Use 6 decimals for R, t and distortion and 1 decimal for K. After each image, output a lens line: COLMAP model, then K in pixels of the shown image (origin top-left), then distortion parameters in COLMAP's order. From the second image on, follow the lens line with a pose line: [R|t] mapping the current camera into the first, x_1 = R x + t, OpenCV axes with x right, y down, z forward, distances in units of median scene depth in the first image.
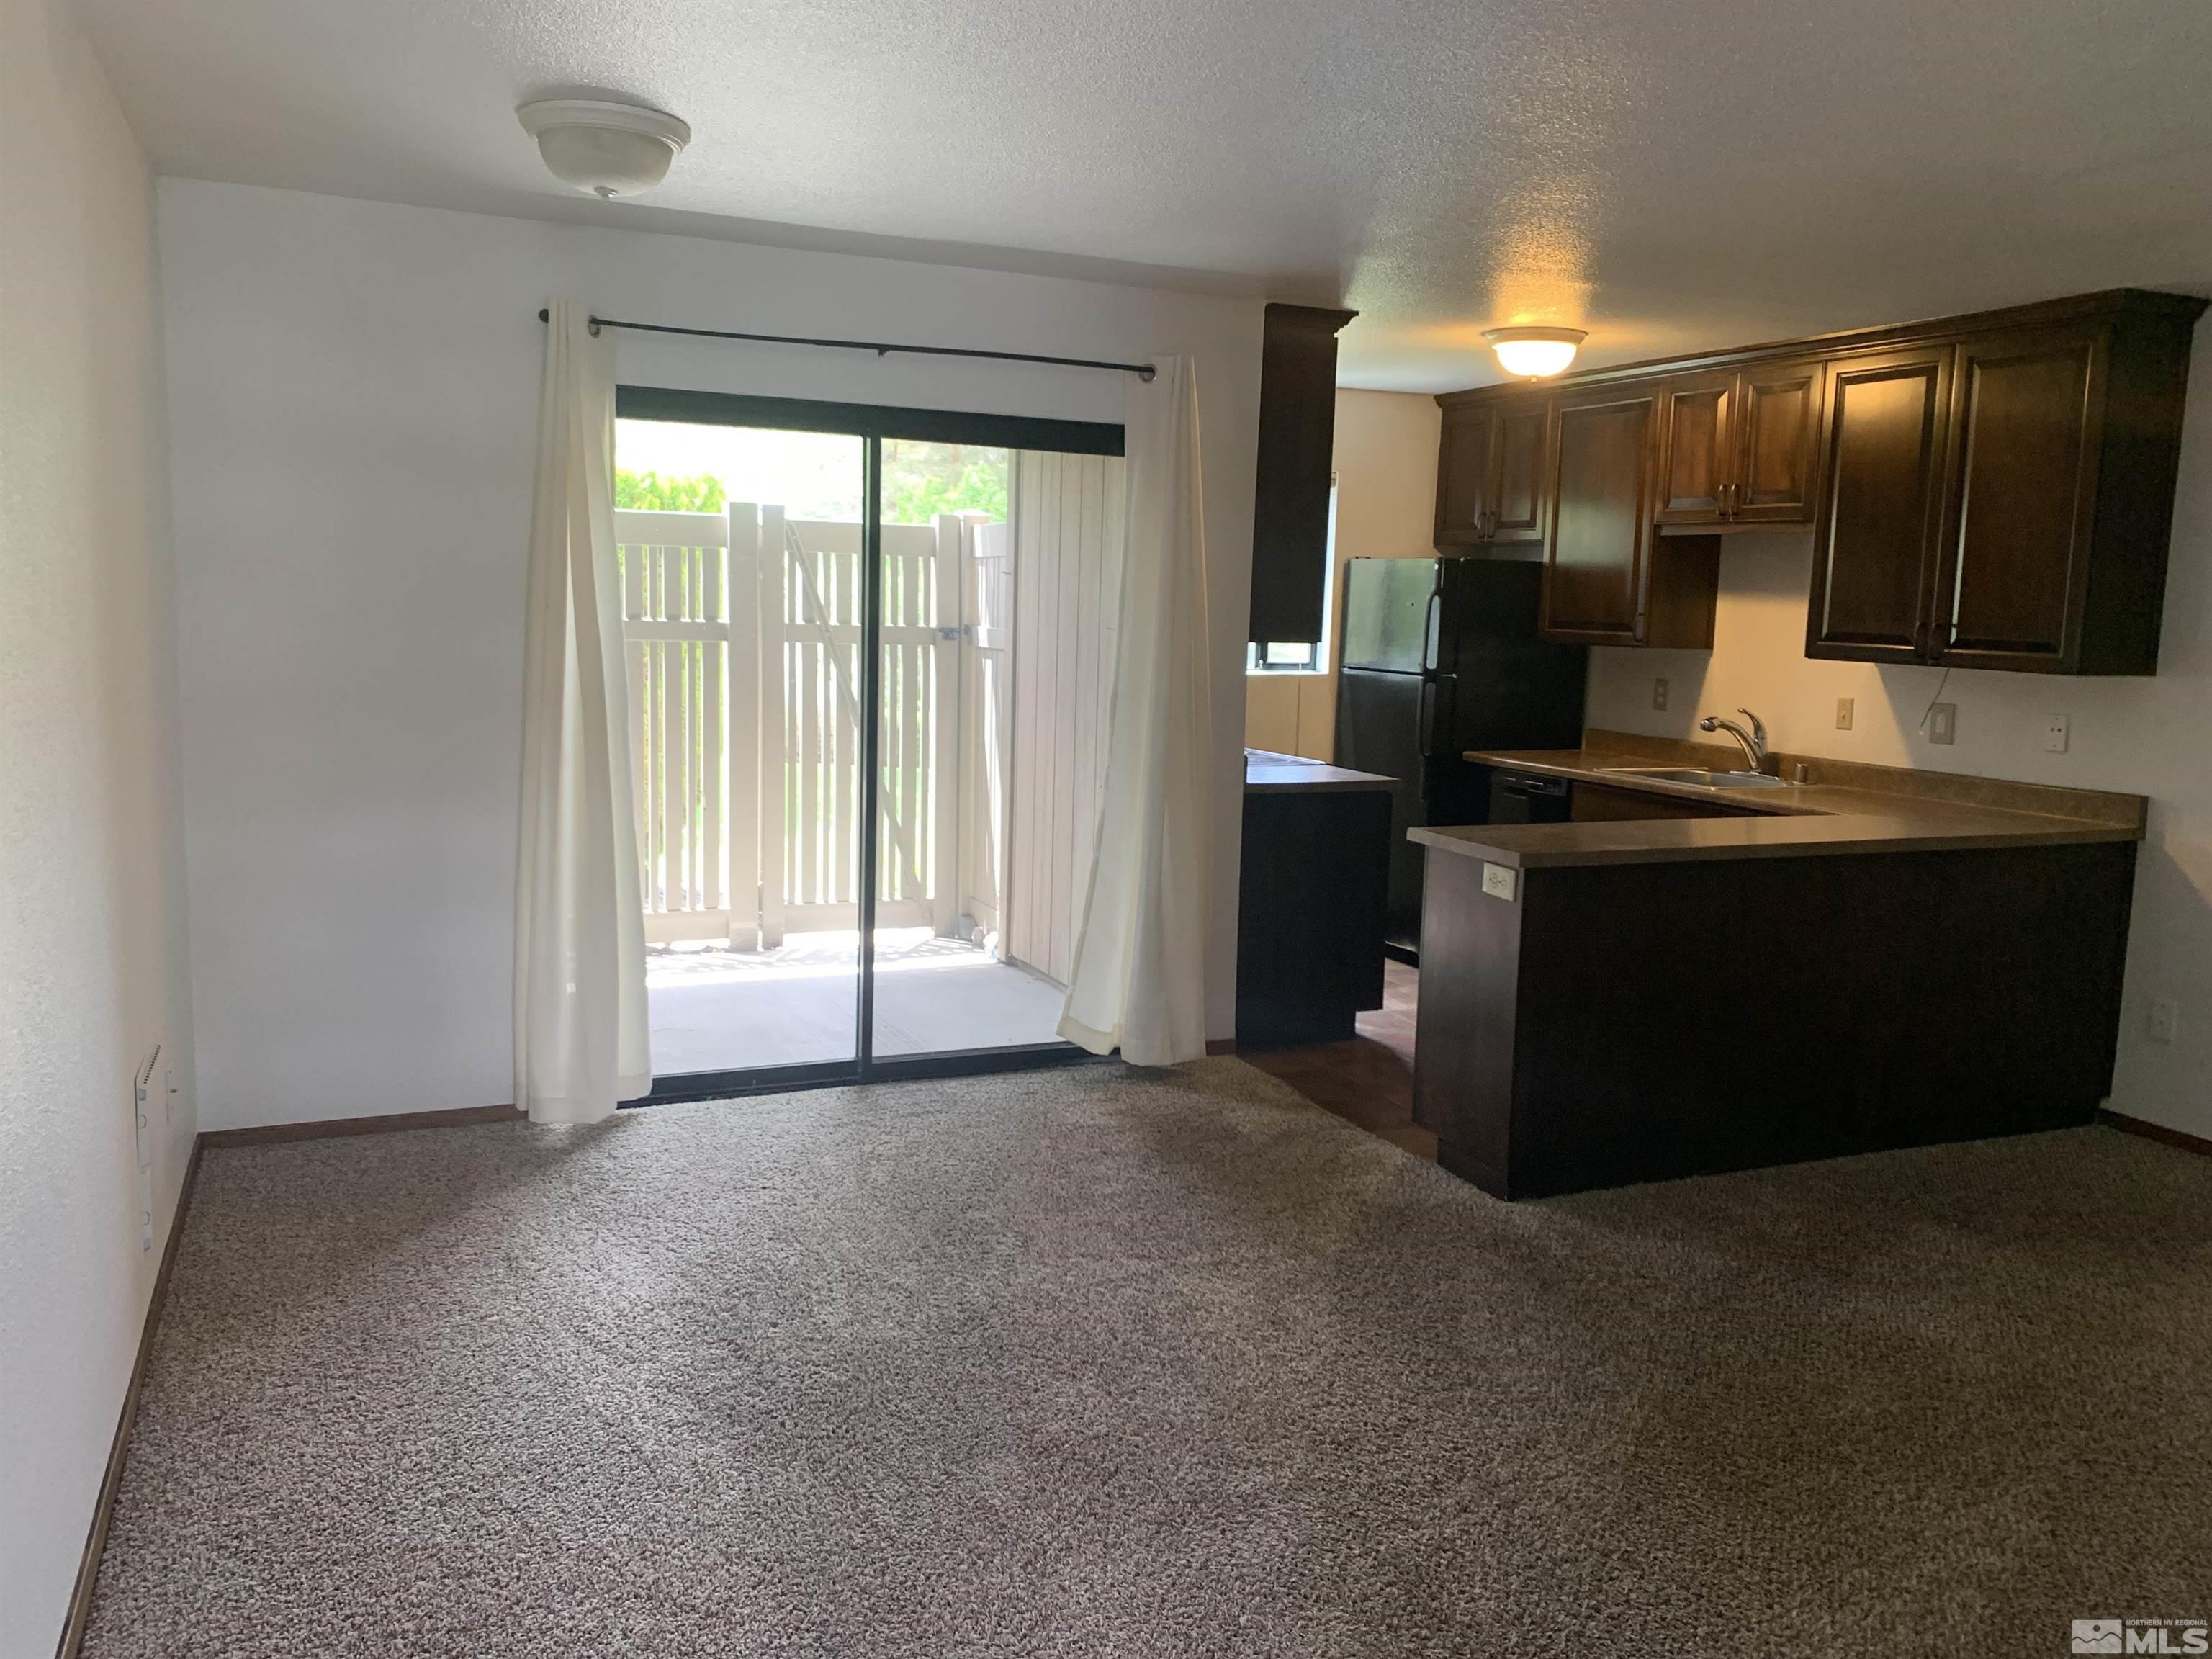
lens RADIAL K [[1660.6, 0, 1101.7], [0, 1660.6, 818.6], [0, 0, 1]] dist [0.001348, -0.000178]
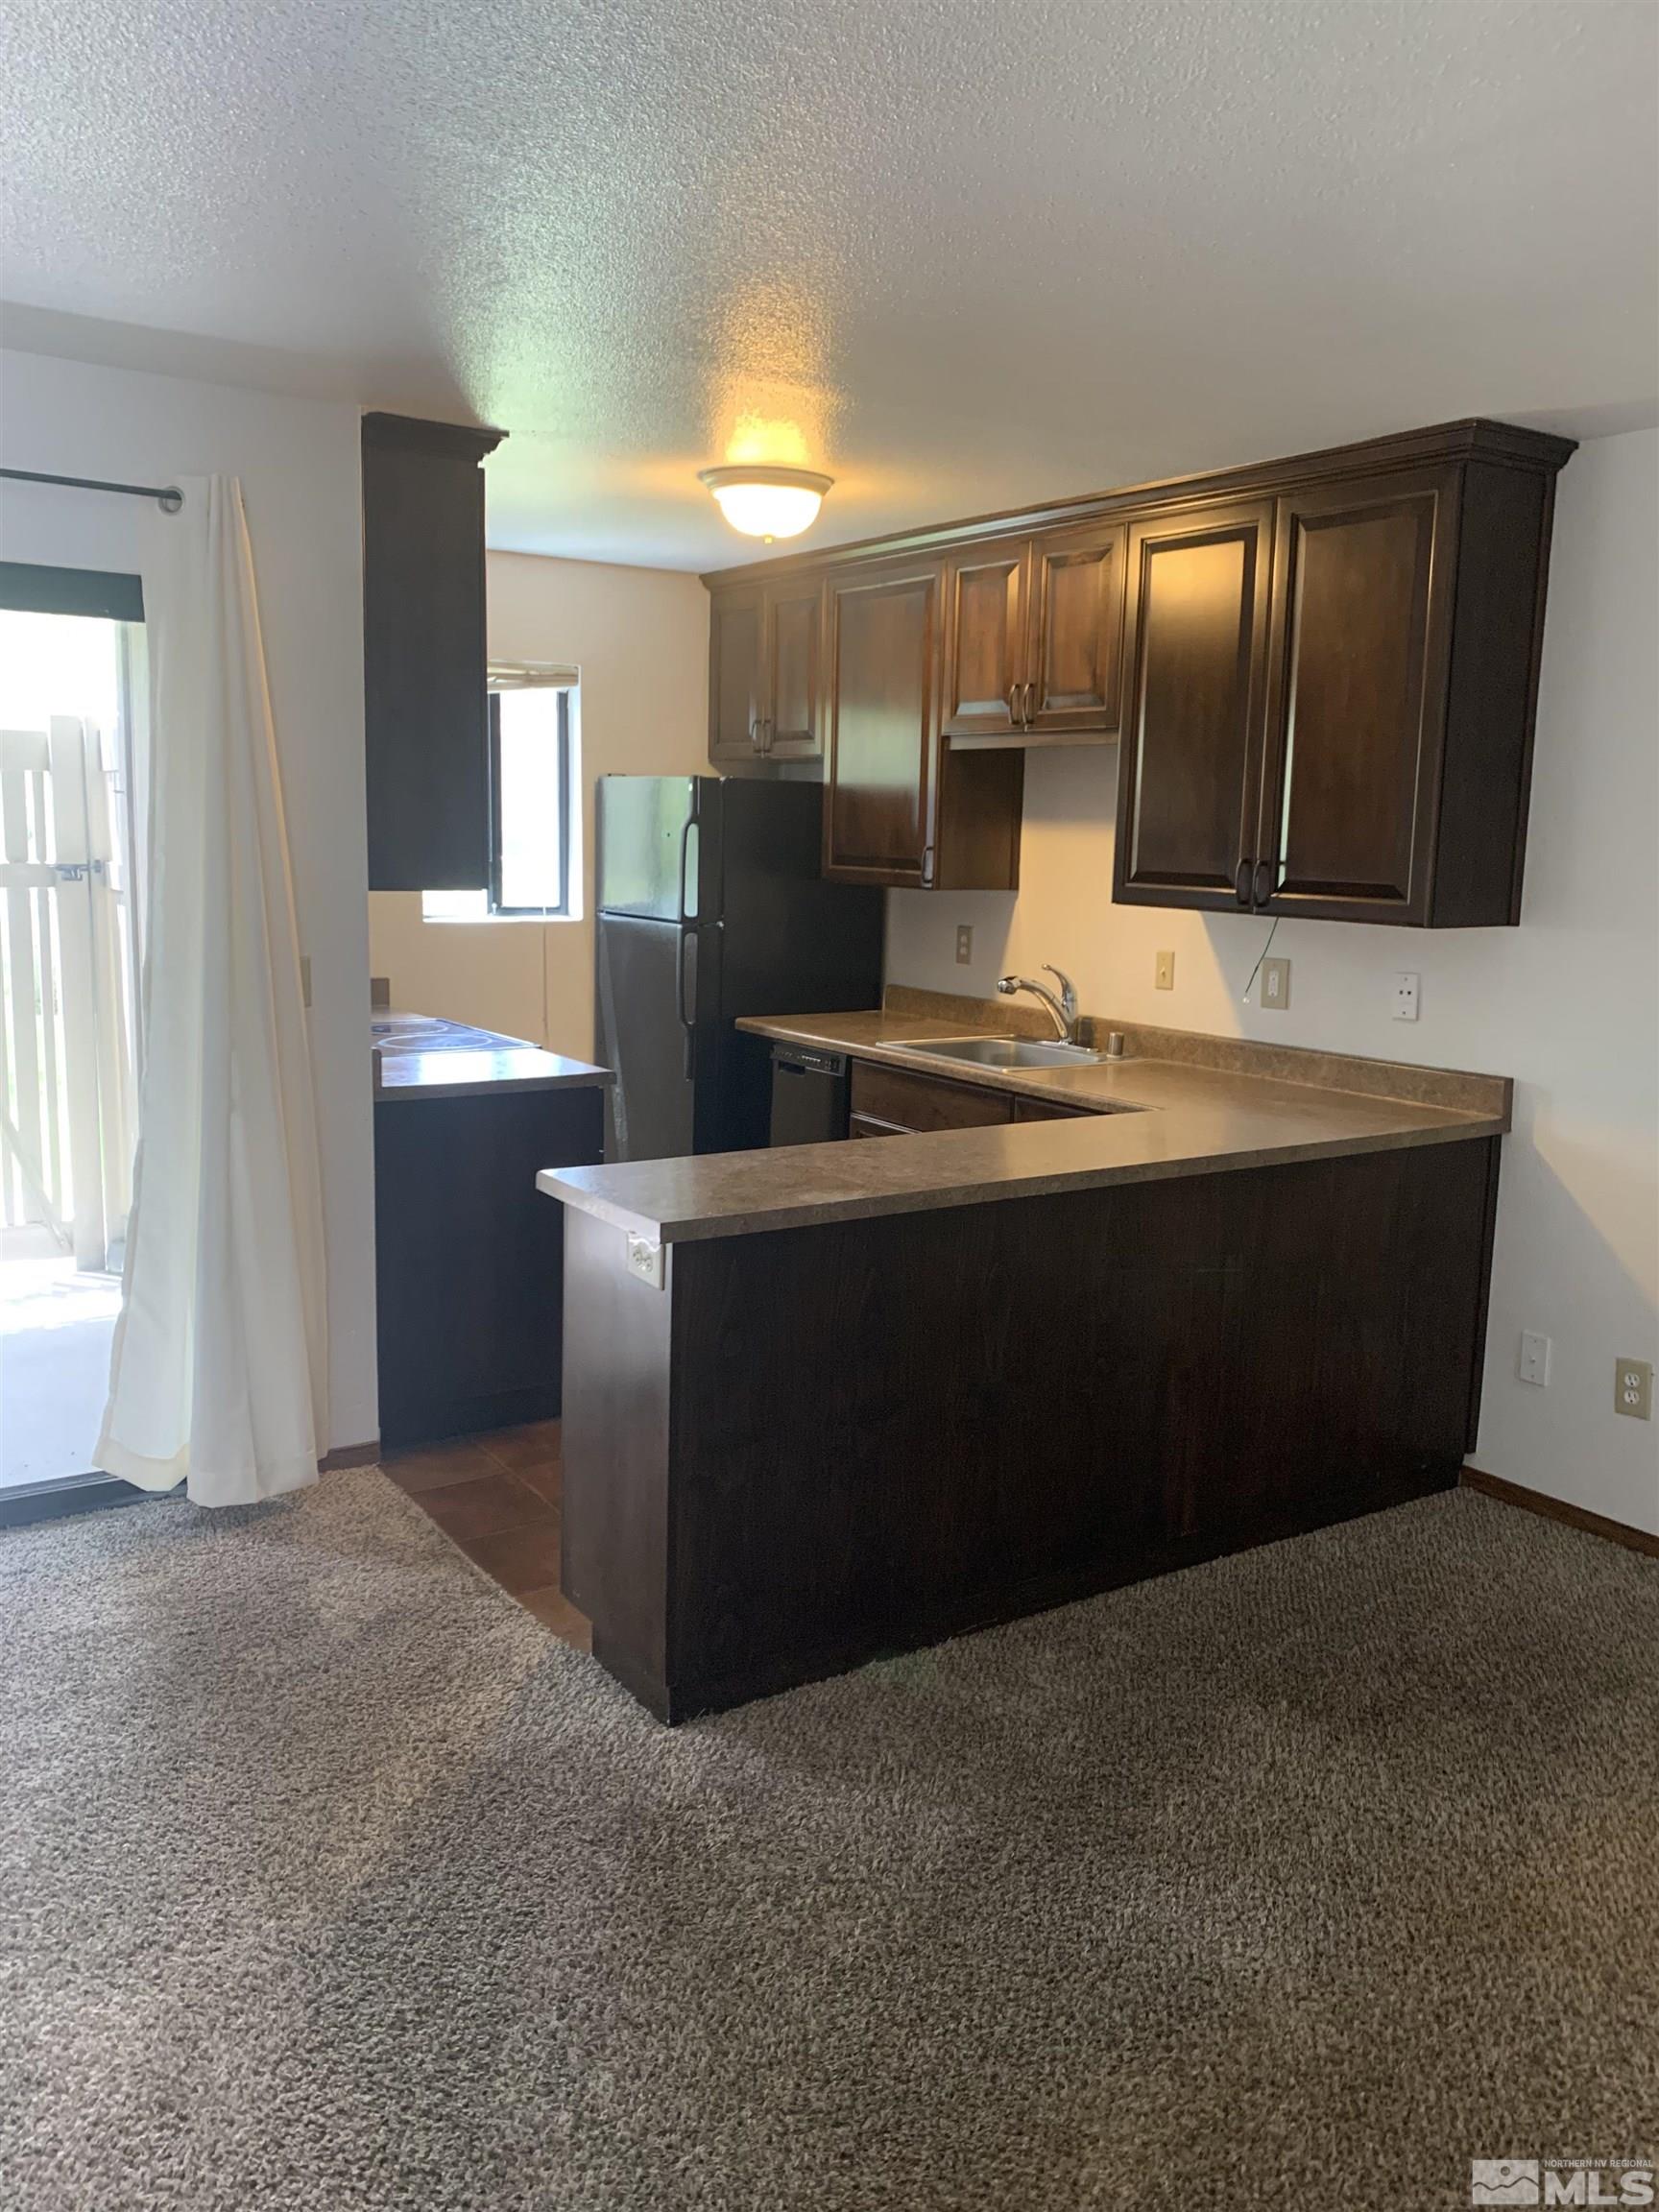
lens RADIAL K [[1697.9, 0, 835.5], [0, 1697.9, 1097.0], [0, 0, 1]] dist [0.039295, -0.000587]
pose [[0.981501, -0.035078, 0.188216, 0.138063], [0.029326, 0.999016, 0.033259, -0.035515], [-0.189198, -0.027124, 0.981564, 0.226327]]
